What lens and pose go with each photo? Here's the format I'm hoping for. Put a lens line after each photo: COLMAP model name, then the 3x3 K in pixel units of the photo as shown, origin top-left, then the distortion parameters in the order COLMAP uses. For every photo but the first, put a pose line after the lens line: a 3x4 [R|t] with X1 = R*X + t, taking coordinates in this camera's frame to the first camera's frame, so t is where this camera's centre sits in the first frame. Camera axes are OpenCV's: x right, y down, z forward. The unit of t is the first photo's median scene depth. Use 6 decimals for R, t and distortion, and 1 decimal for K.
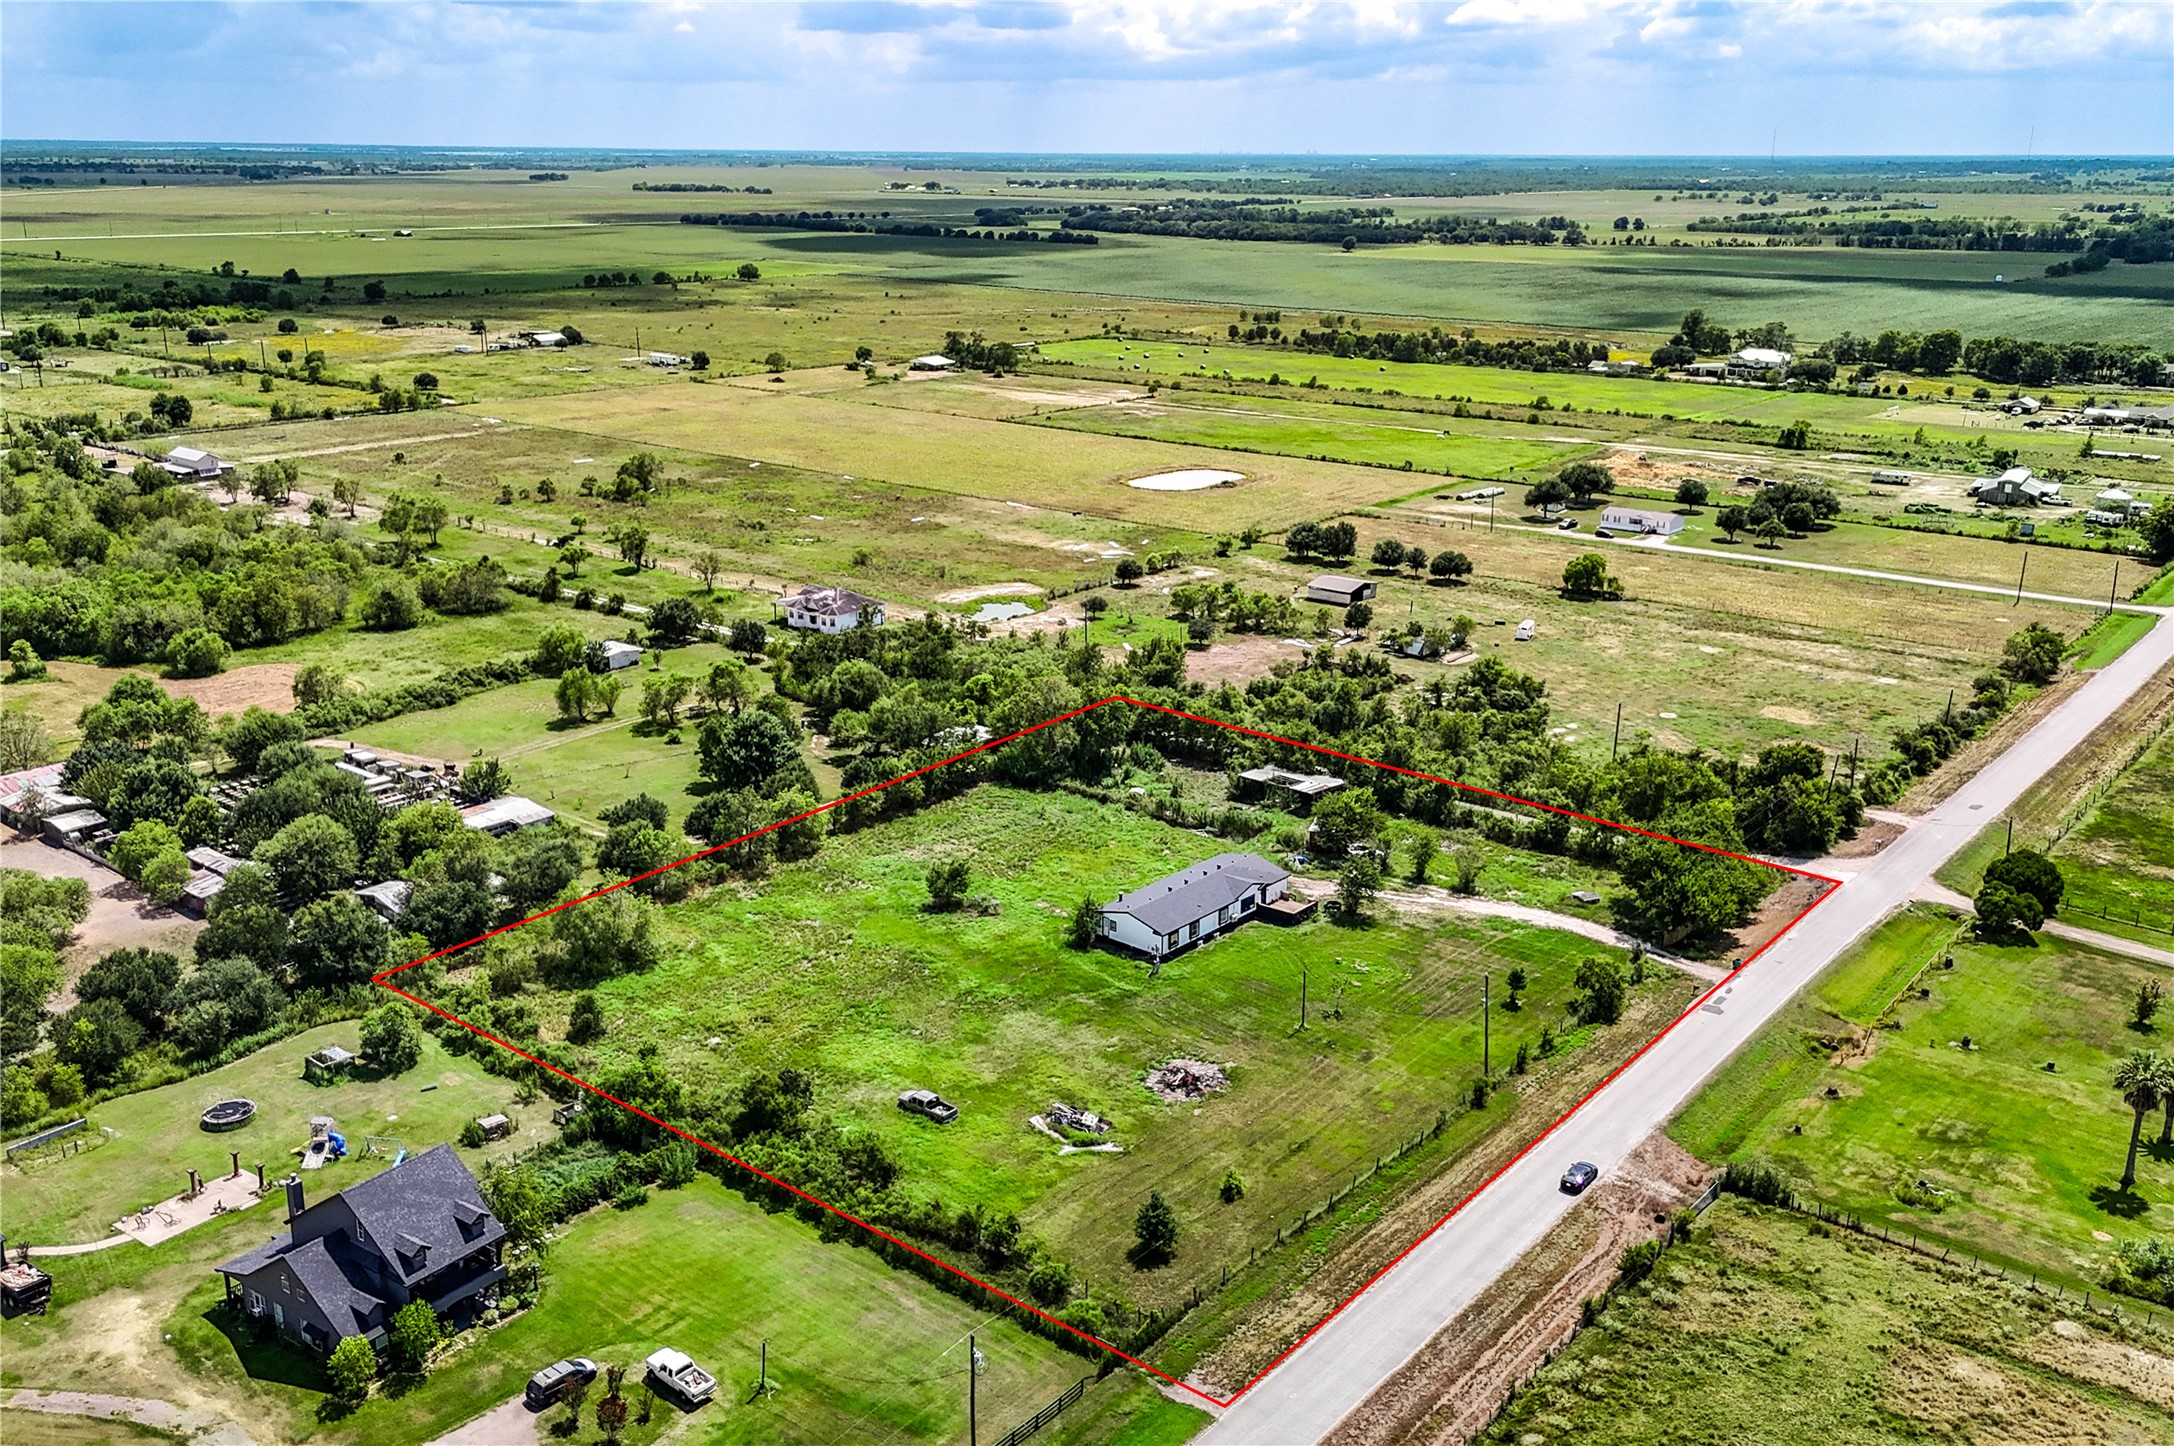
lens RADIAL K [[1892.0, 0, 1087.0], [0, 1892.0, 723.0], [0, 0, 1]] dist [0.083359, -0.094845]
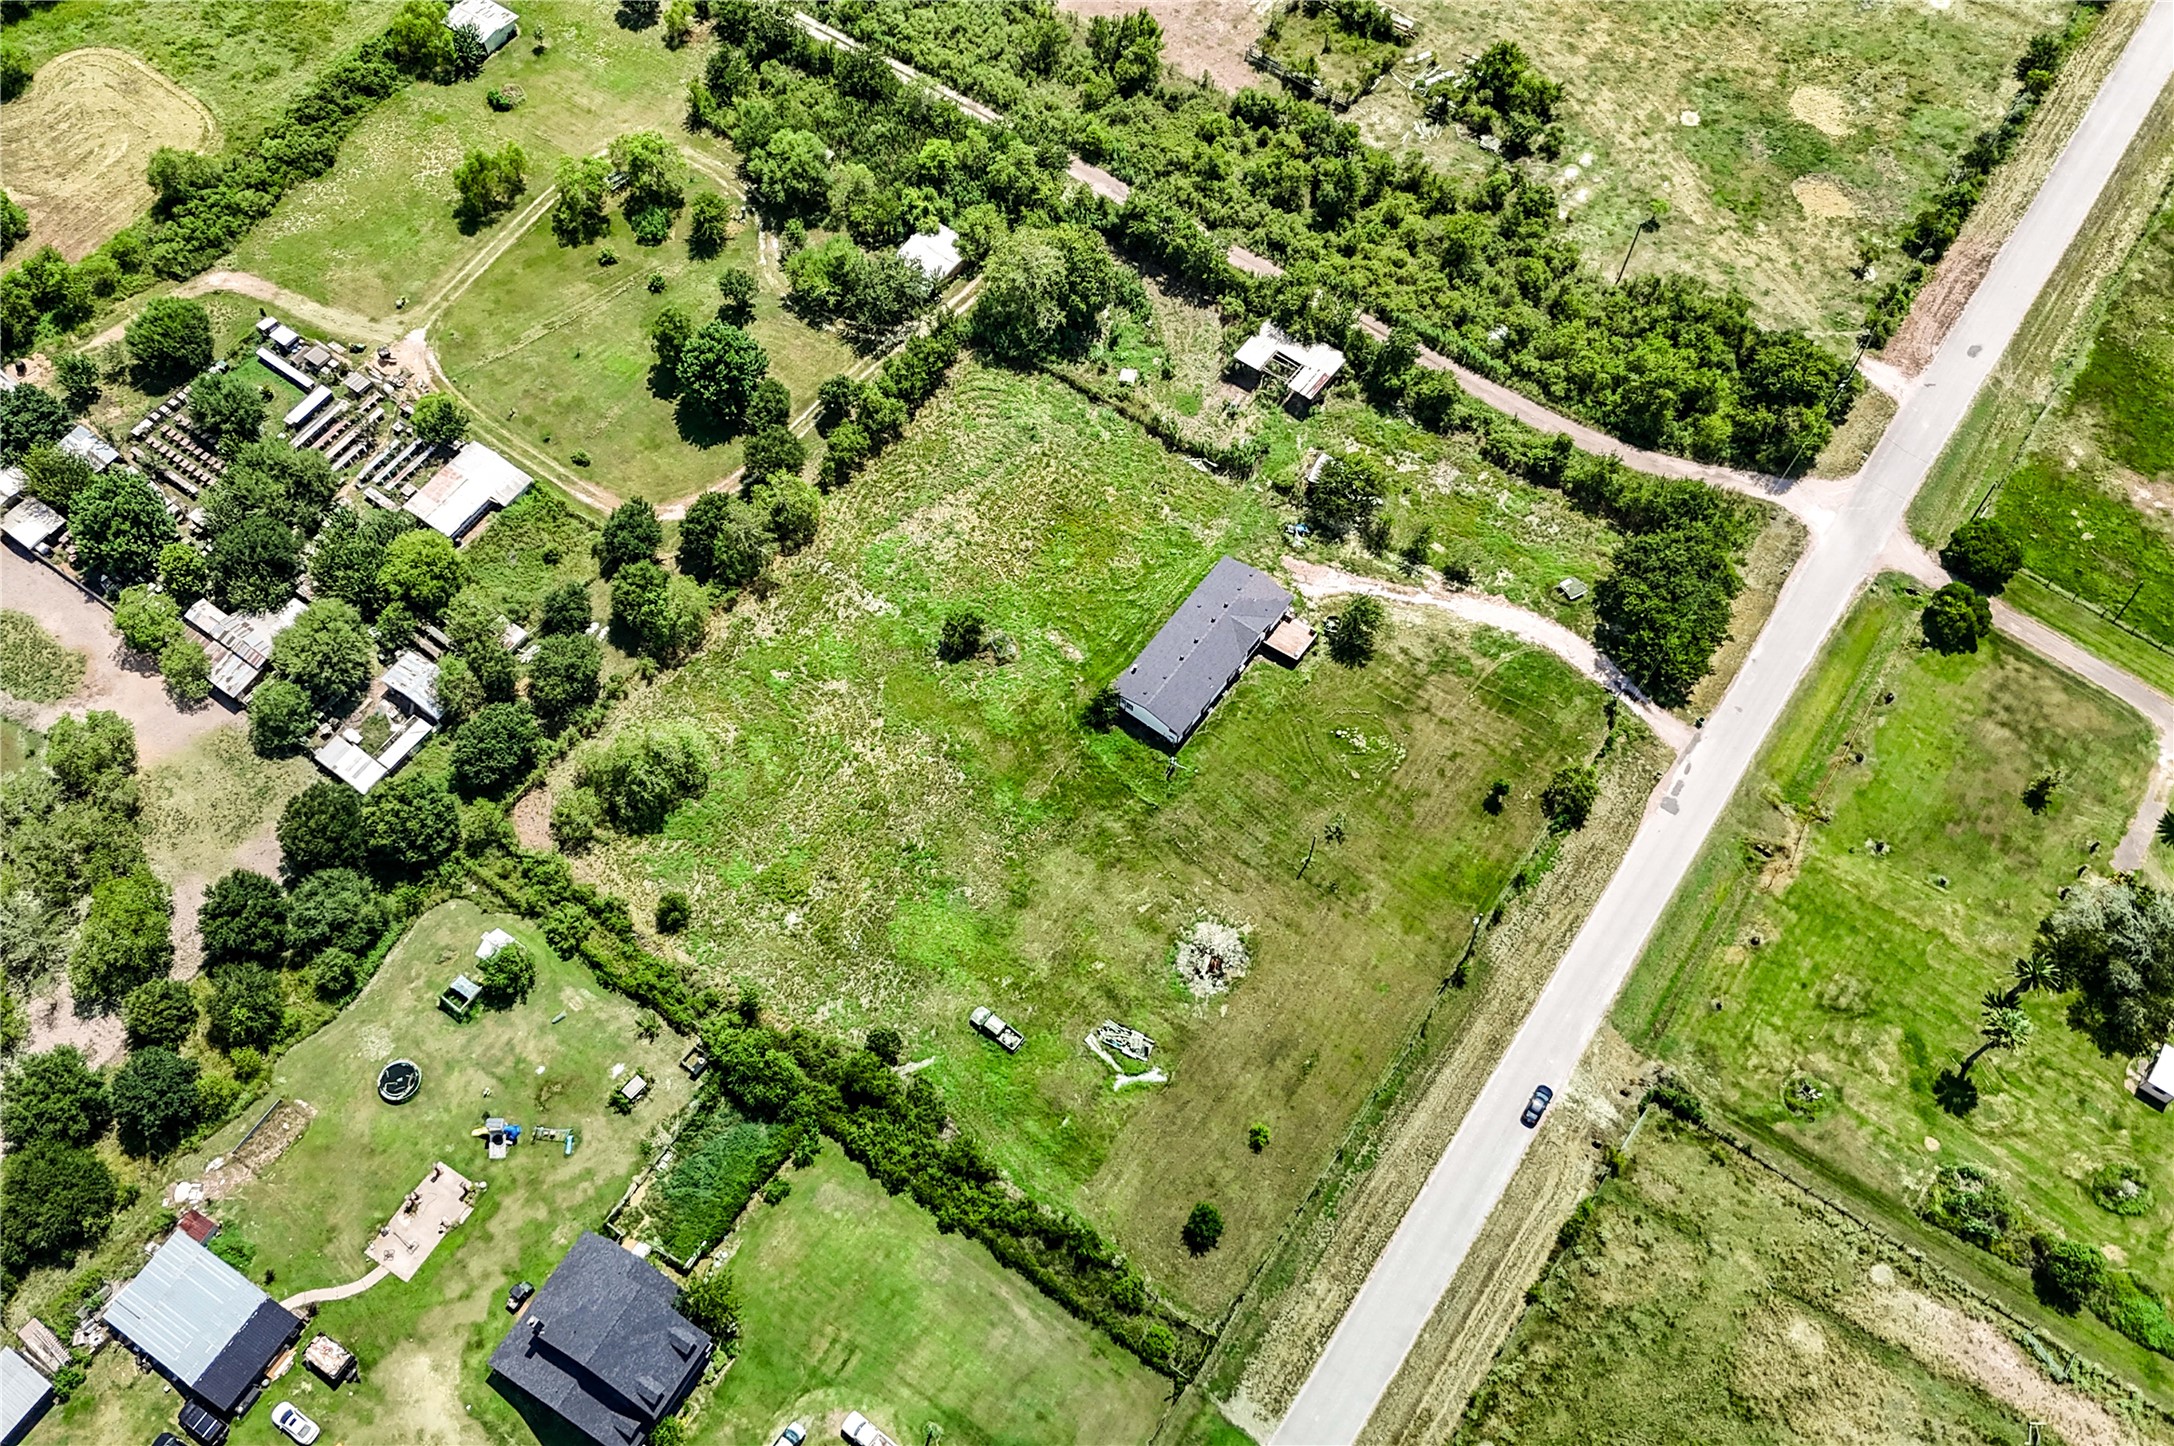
lens RADIAL K [[1933.6, 0, 1085.7], [0, 1933.6, 701.3], [0, 0, 1]] dist [0.107902, -0.167398]
pose [[0.997180, -0.057969, 0.047667, -0.042783], [0.009165, 0.724439, 0.689278, -0.442158], [-0.074488, -0.686897, 0.722927, 0.151717]]
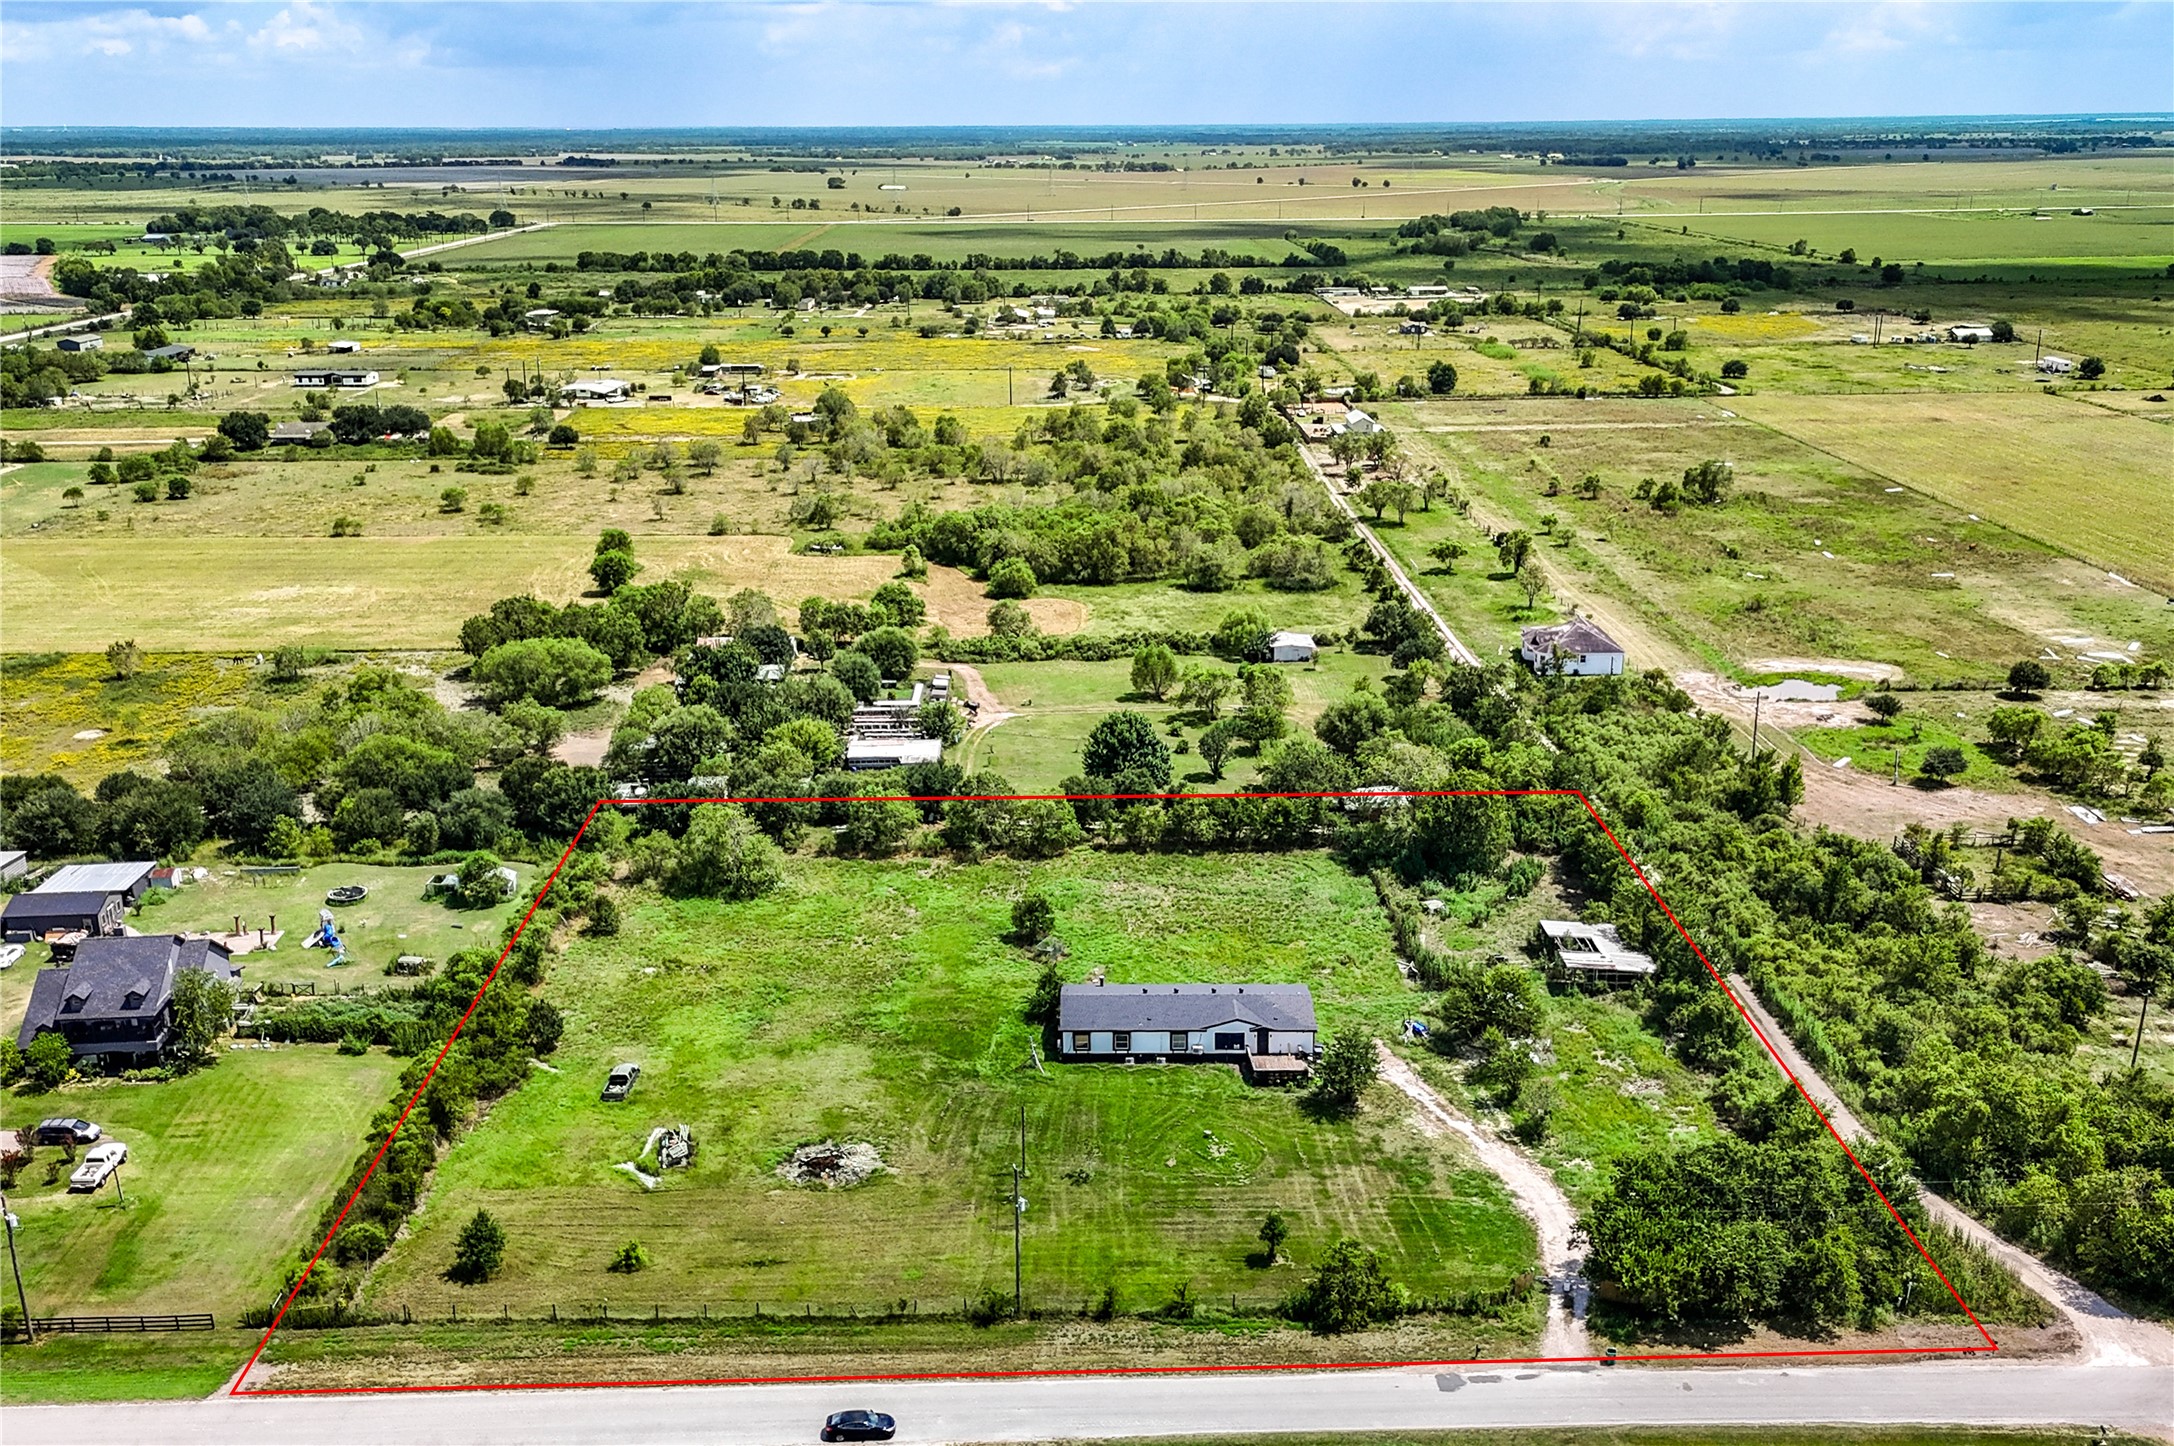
lens RADIAL K [[1973.4, 0, 1079.1], [0, 1973.4, 712.2], [0, 0, 1]] dist [0.058079, -0.035254]
pose [[0.645148, 0.206747, -0.735554, 0.457124], [-0.209235, 0.973700, 0.090166, -0.075815], [0.734850, 0.095734, 0.671439, 0.259916]]
